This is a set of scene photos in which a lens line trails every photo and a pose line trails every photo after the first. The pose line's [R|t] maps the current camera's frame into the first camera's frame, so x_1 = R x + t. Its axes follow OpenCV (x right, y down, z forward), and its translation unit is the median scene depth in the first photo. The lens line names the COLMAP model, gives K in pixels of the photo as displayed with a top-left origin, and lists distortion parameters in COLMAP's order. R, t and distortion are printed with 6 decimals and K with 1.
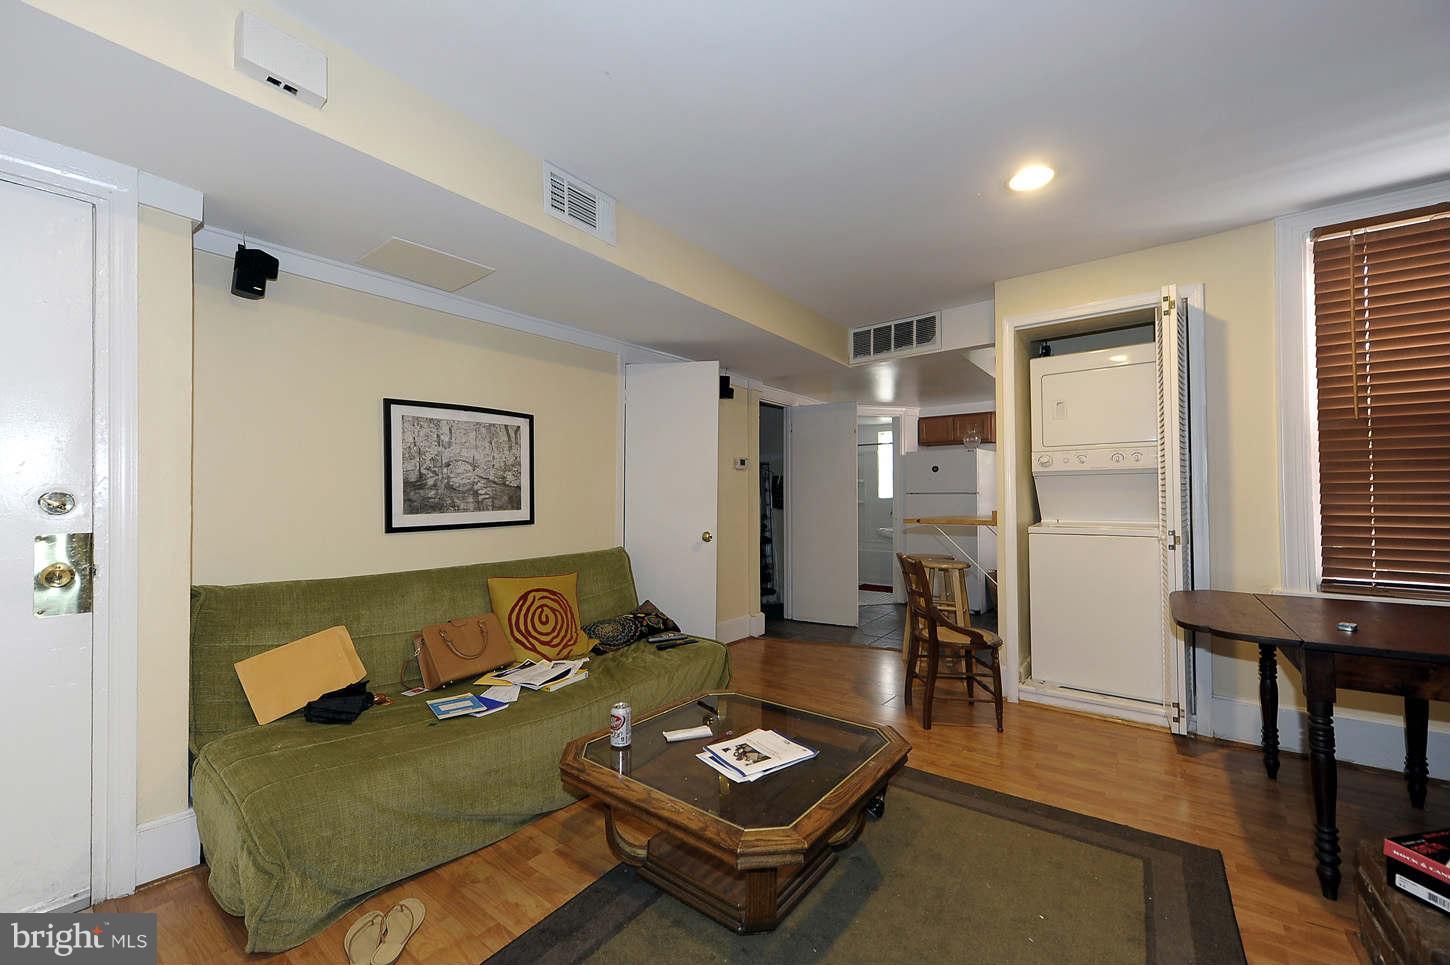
lens RADIAL K [[568.3, 0, 720.1], [0, 568.3, 483.1], [0, 0, 1]] dist [0.001501, -0.001445]
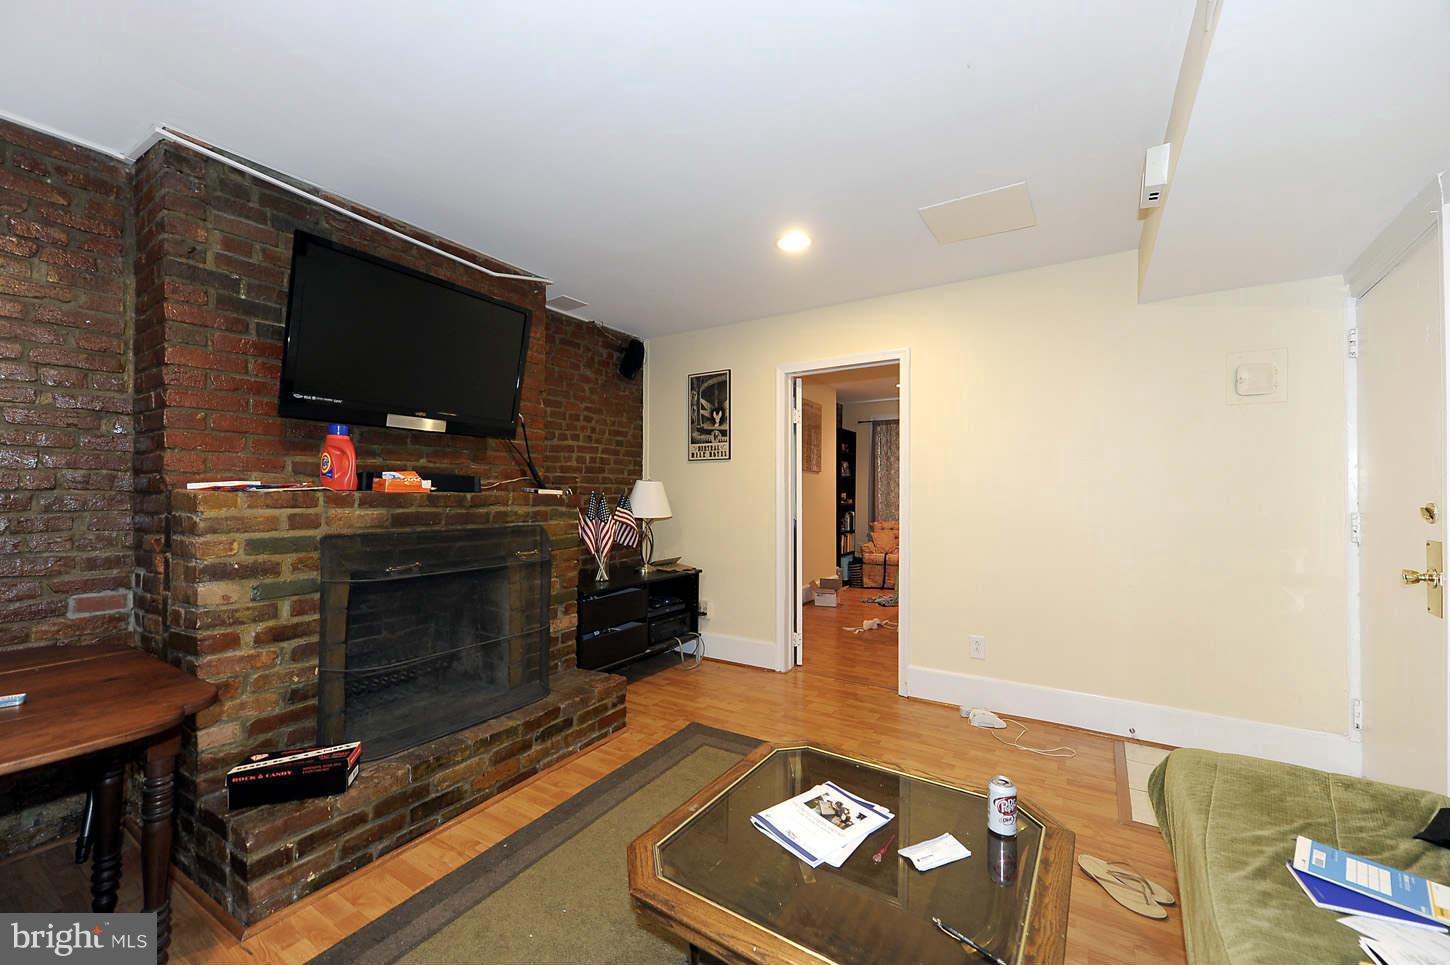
lens RADIAL K [[568.3, 0, 719.7], [0, 568.3, 483.9], [0, 0, 1]] dist [0.001501, -0.001445]
pose [[-0.995262, 0.000593, -0.097229, 0.210866], [0.004443, 0.999214, -0.039390, 0.010784], [0.097129, -0.039636, -0.994482, 1.295047]]
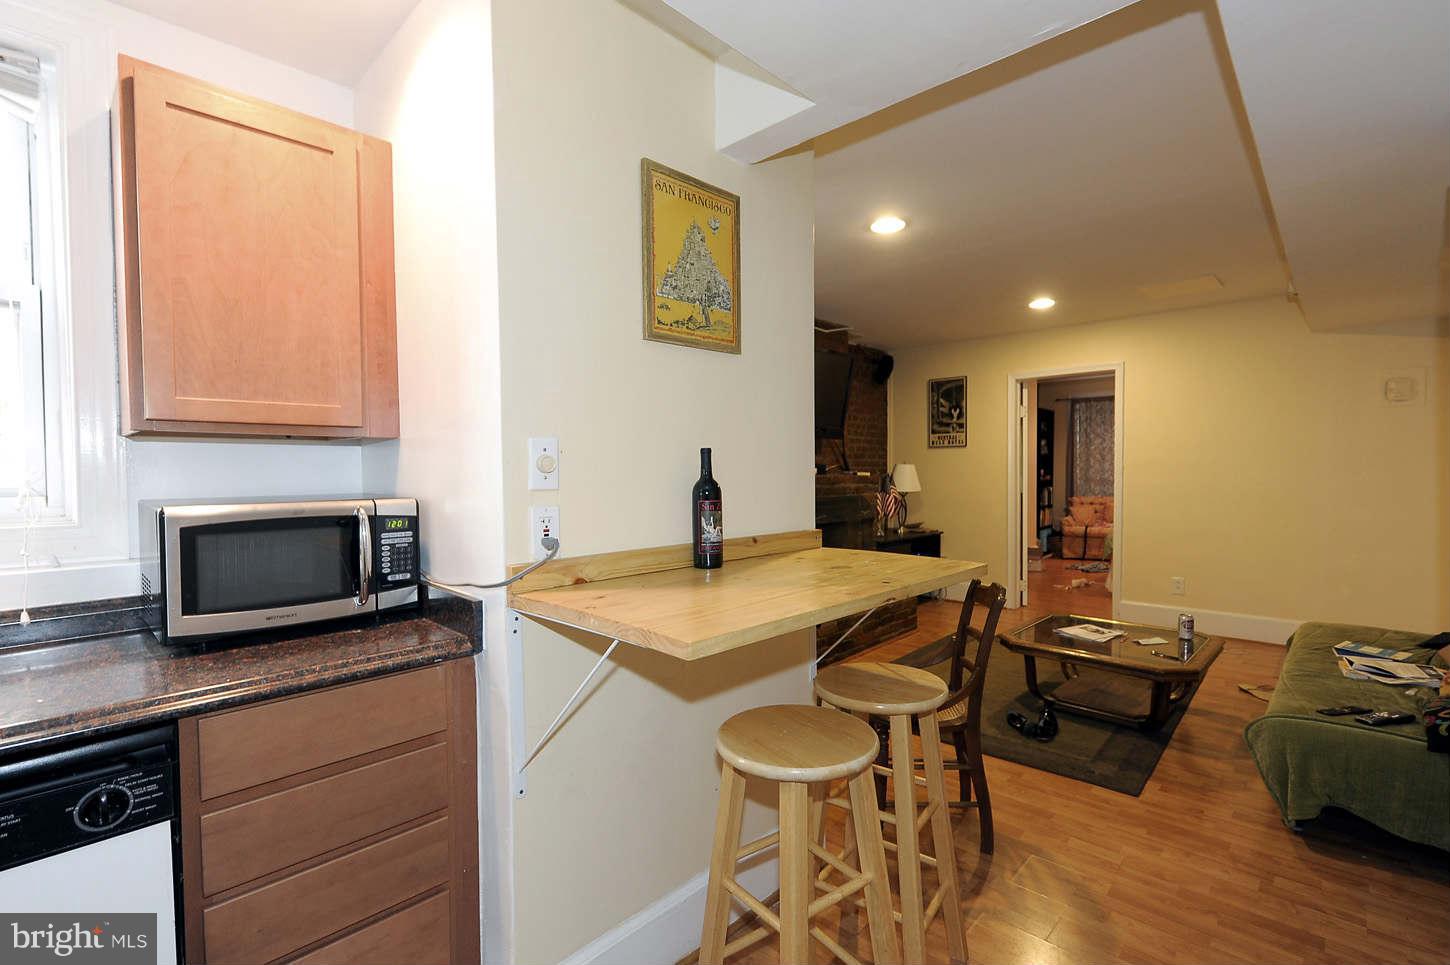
lens RADIAL K [[658.9, 0, 722.8], [0, 658.9, 483.2], [0, 0, 1]] dist [-0.002674, 0.000015]
pose [[-0.995417, 0.010141, 0.095088, 0.696329], [0.010084, 0.999949, -0.001082, 0.005748], [-0.095094, -0.000118, -0.995468, 2.198194]]
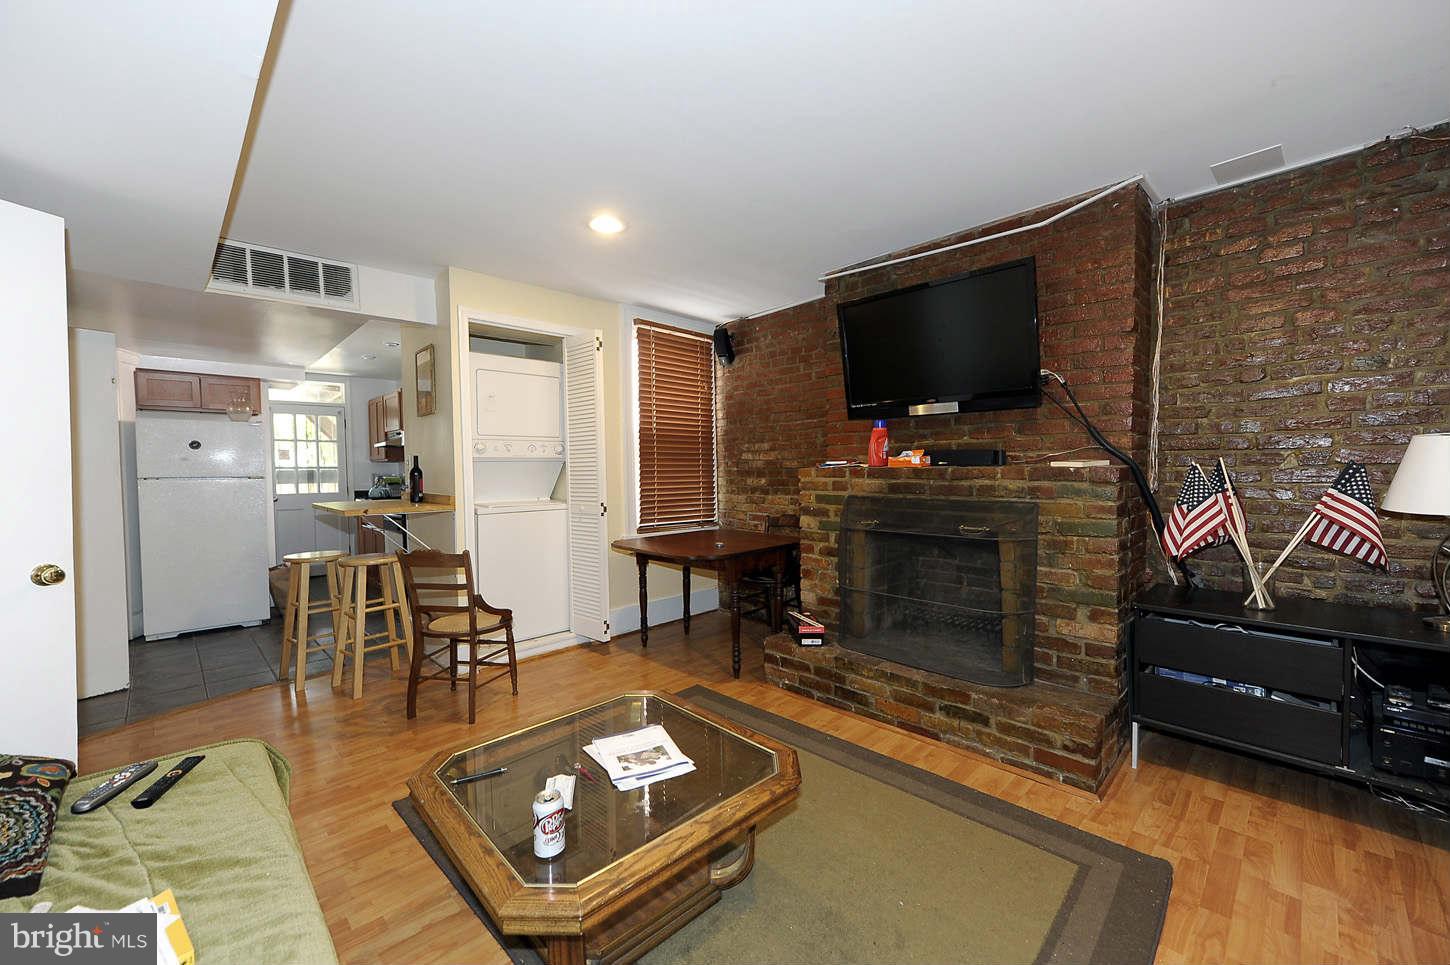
lens RADIAL K [[568.3, 0, 723.2], [0, 568.3, 482.5], [0, 0, 1]] dist [0.001501, -0.001445]
pose [[0.135787, -0.020844, 0.990519, -0.604079], [-0.012705, 0.999660, 0.022778, -0.004373], [-0.990657, -0.015677, 0.135476, 0.520131]]
